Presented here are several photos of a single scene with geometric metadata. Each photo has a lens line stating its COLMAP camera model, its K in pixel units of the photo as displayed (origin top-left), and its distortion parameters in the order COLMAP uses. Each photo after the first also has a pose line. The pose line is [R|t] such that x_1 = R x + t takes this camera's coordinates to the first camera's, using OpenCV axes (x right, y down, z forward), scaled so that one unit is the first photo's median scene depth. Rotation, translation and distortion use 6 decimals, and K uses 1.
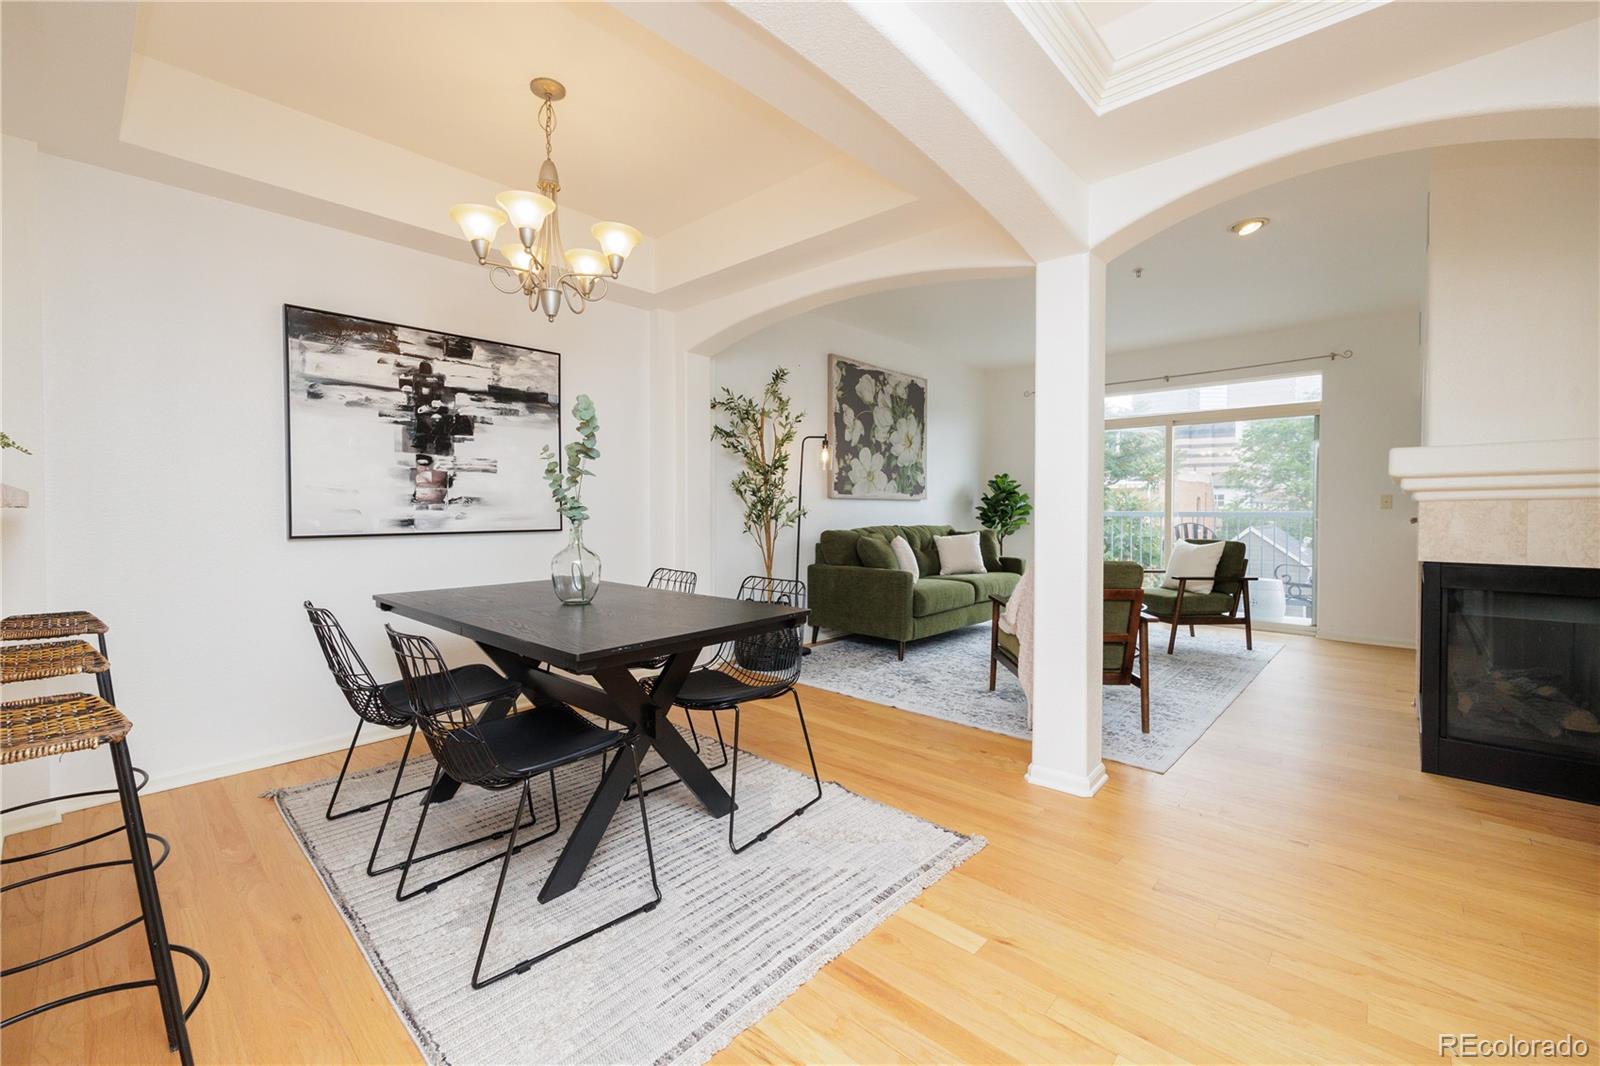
lens RADIAL K [[657.4, 0, 779.6], [0, 657.4, 520.0], [0, 0, 1]] dist [0.003075, -0.000427]
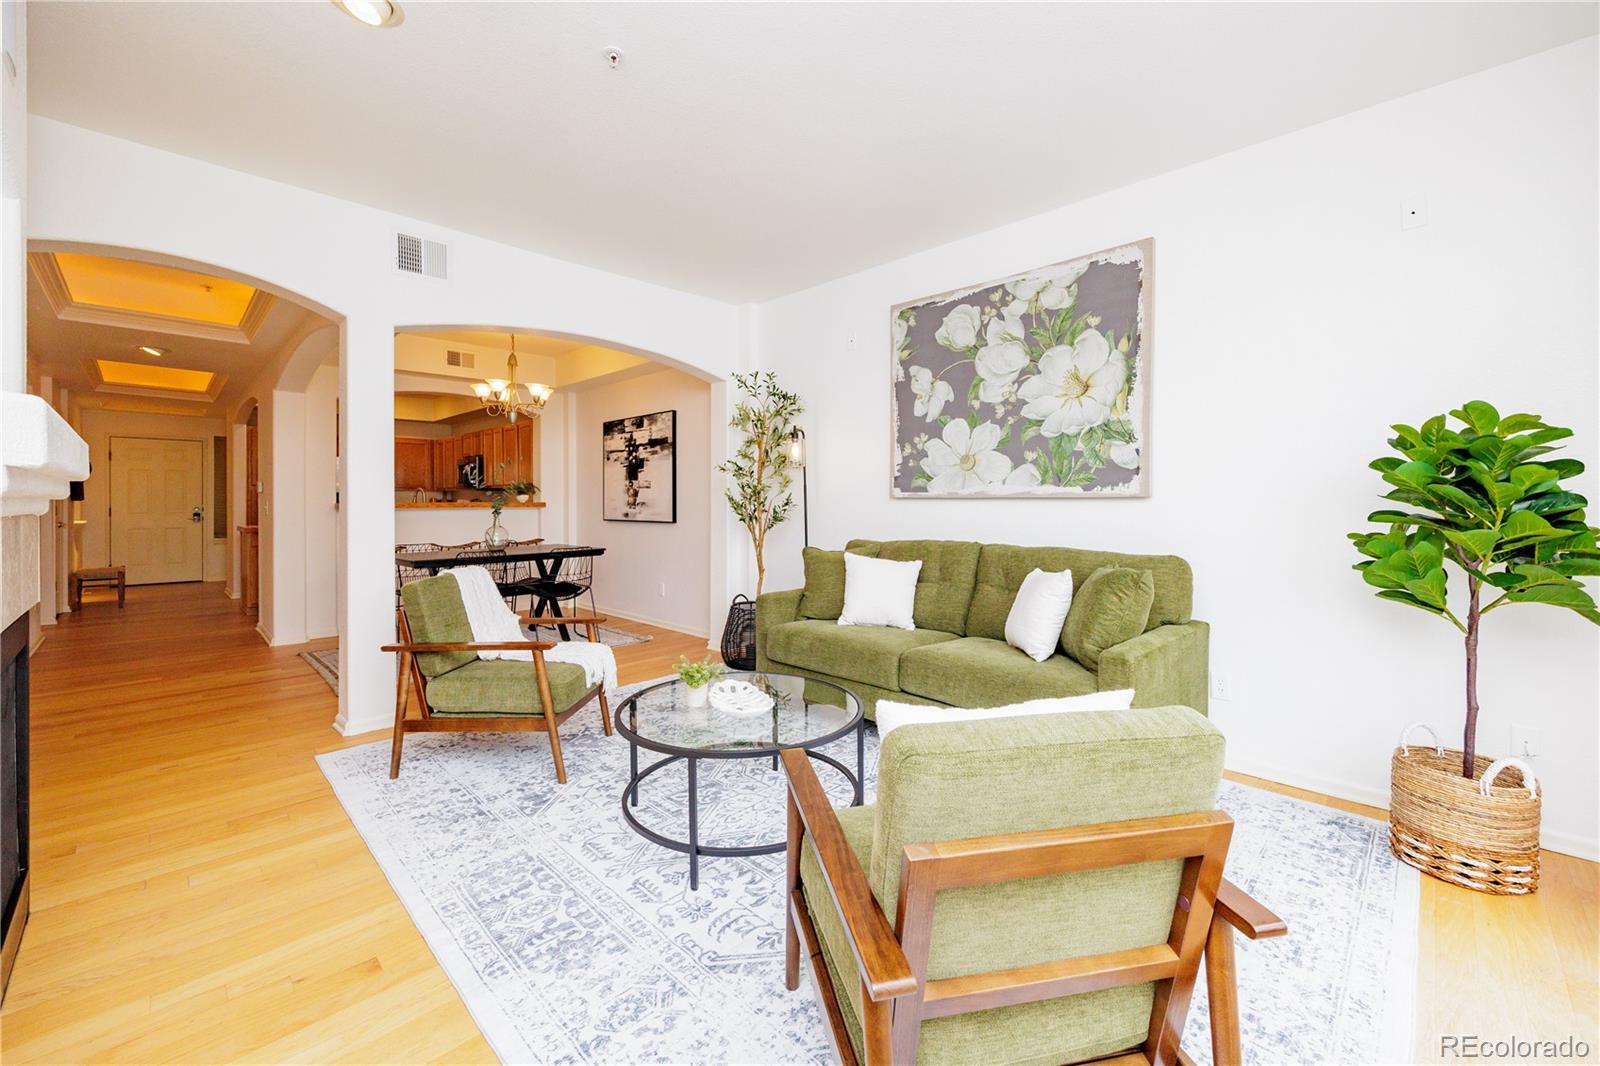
lens RADIAL K [[641.1, 0, 792.0], [0, 641.1, 504.1], [0, 0, 1]] dist [-0.000570, -0.000121]
pose [[-0.024929, 0.004418, -0.999679, 0.915806], [-0.017591, 0.999833, 0.004857, -0.031398], [0.999534, 0.017706, -0.024847, 1.019357]]
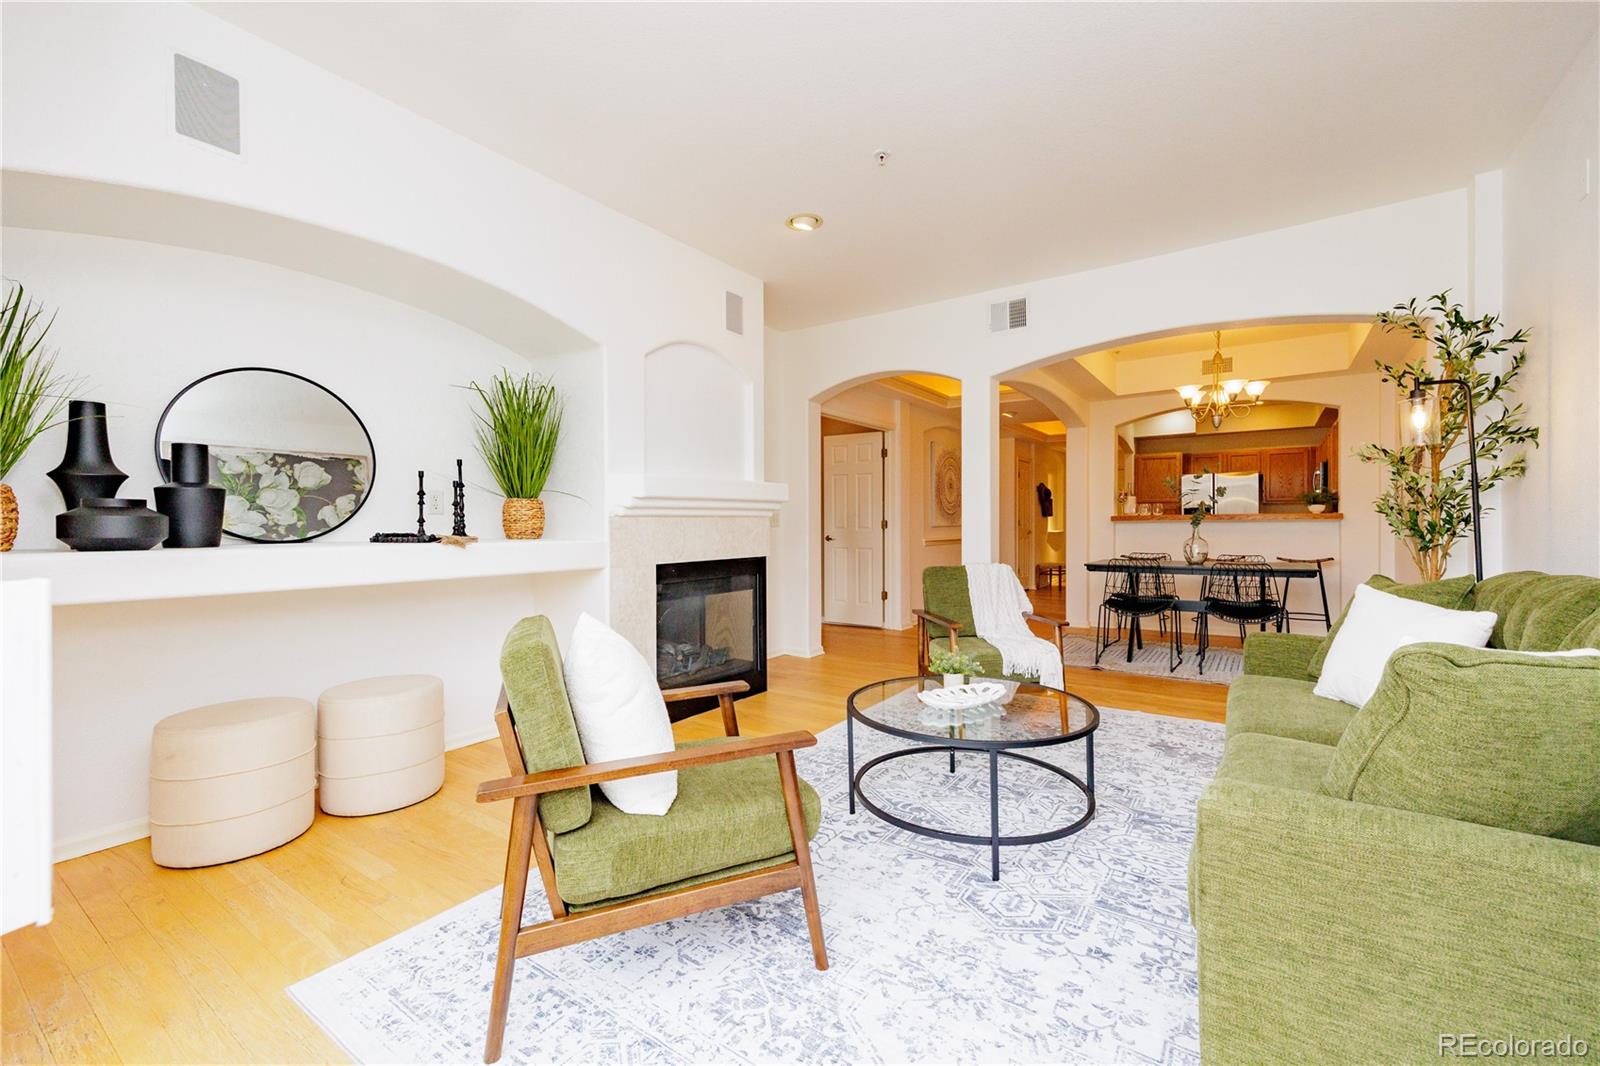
lens RADIAL K [[652.6, 0, 819.9], [0, 652.6, 531.6], [0, 0, 1]] dist [0.013072, -0.000189]
pose [[-0.985279, 0.005930, -0.170851, 0.632890], [0.000129, 0.999424, 0.033943, -0.026021], [0.170953, 0.033421, -0.984712, 1.441010]]
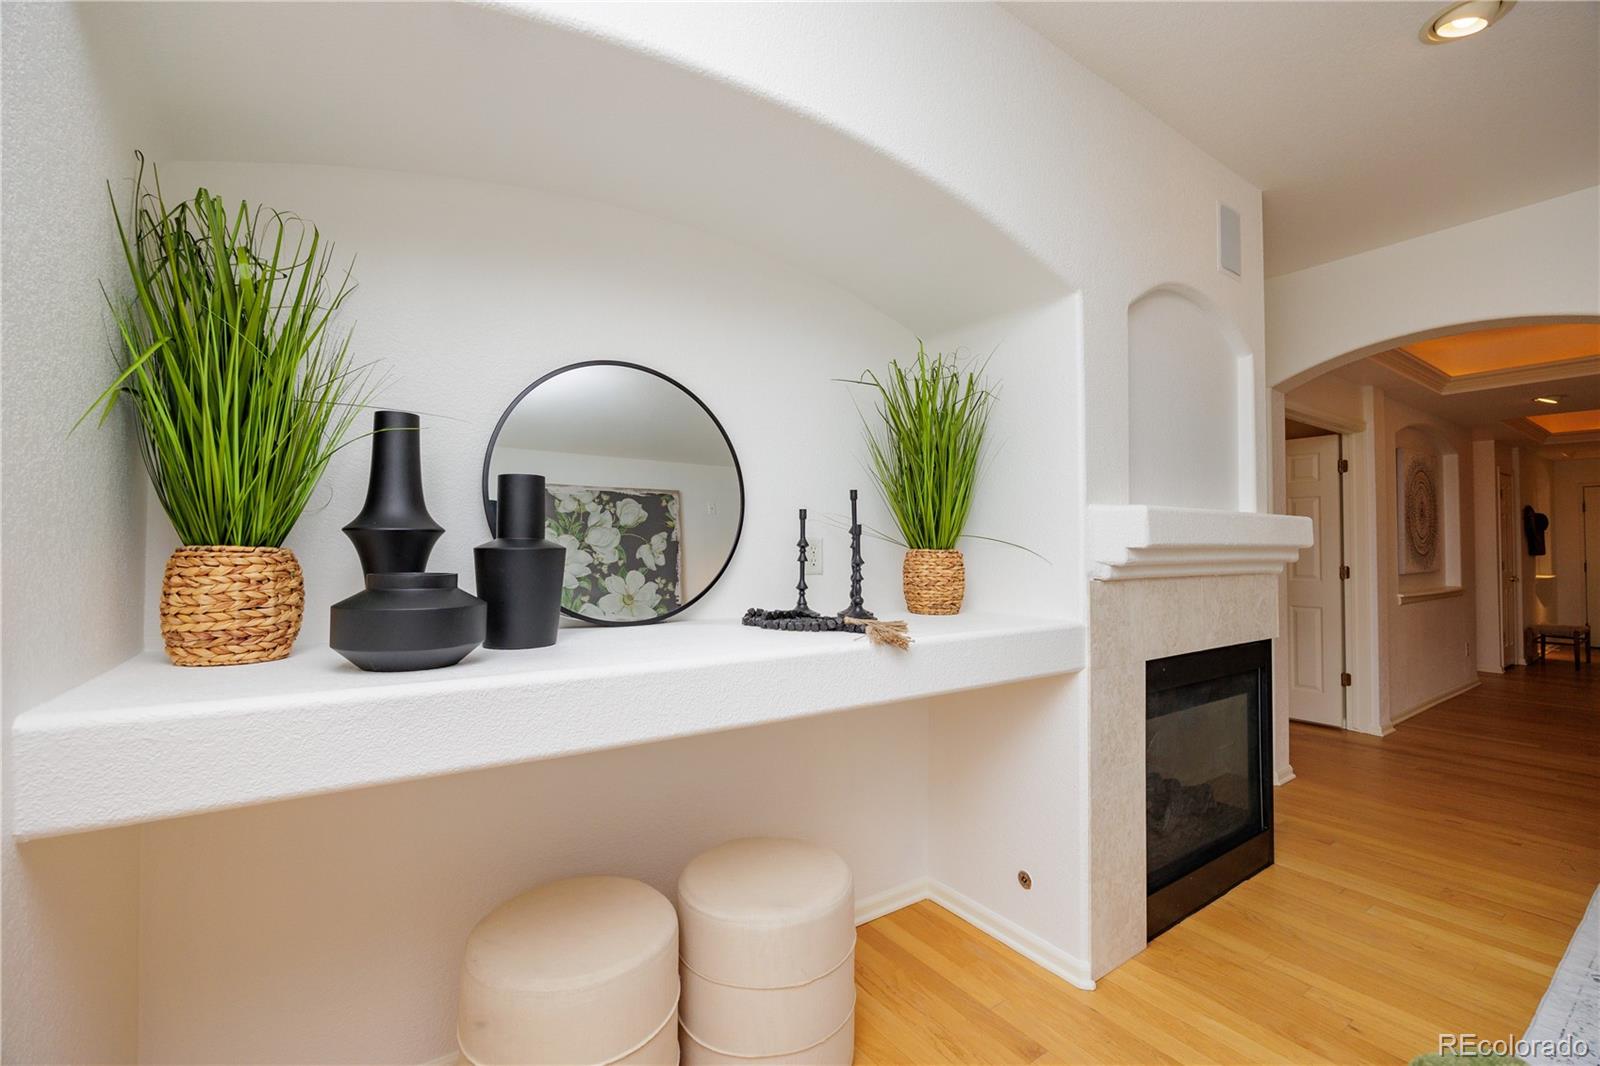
lens RADIAL K [[686.5, 0, 838.8], [0, 686.5, 533.6], [0, 0, 1]] dist [0.000857, 0.000192]
pose [[-0.984917, 0.003596, 0.172988, 0.803976], [0.002314, 0.999968, -0.007614, -0.044369], [-0.173010, -0.007099, -0.984894, 1.173779]]
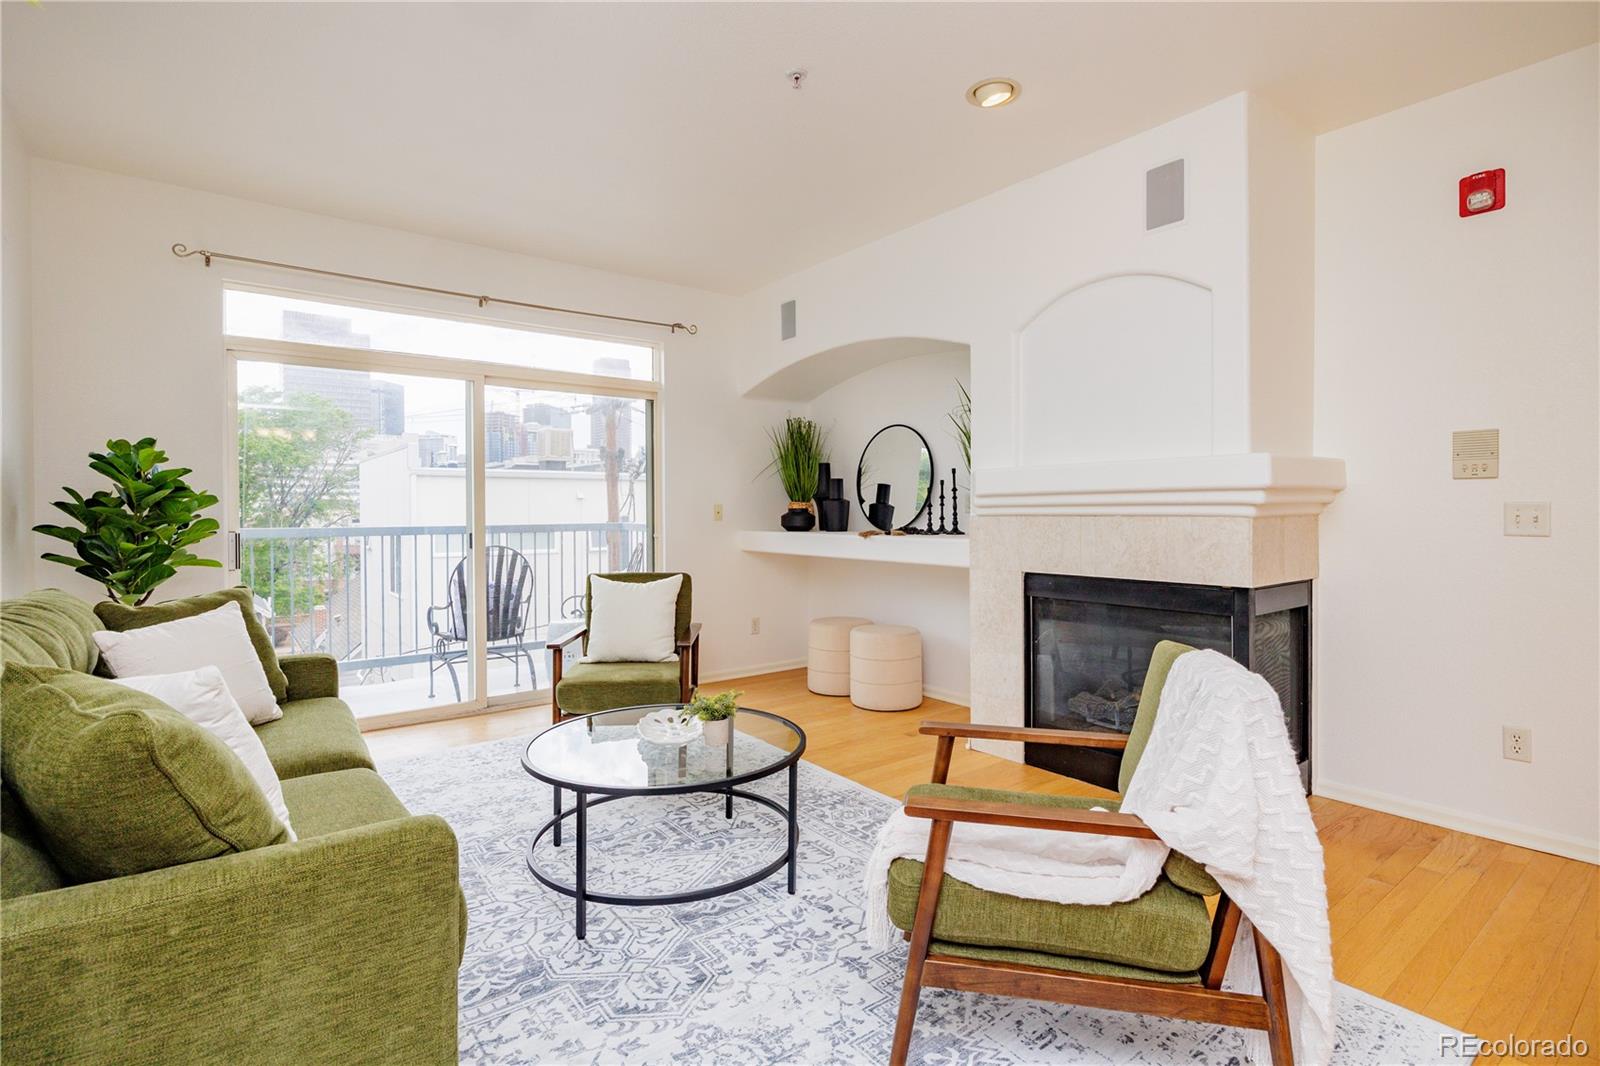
lens RADIAL K [[764.9, 0, 794.2], [0, 764.9, 521.3], [0, 0, 1]] dist [-0.013006, 0.000112]
pose [[0.154506, -0.014004, 0.987893, -0.049181], [0.022677, 0.999686, 0.010625, -0.025415], [-0.987732, 0.020761, 0.154775, 0.807729]]
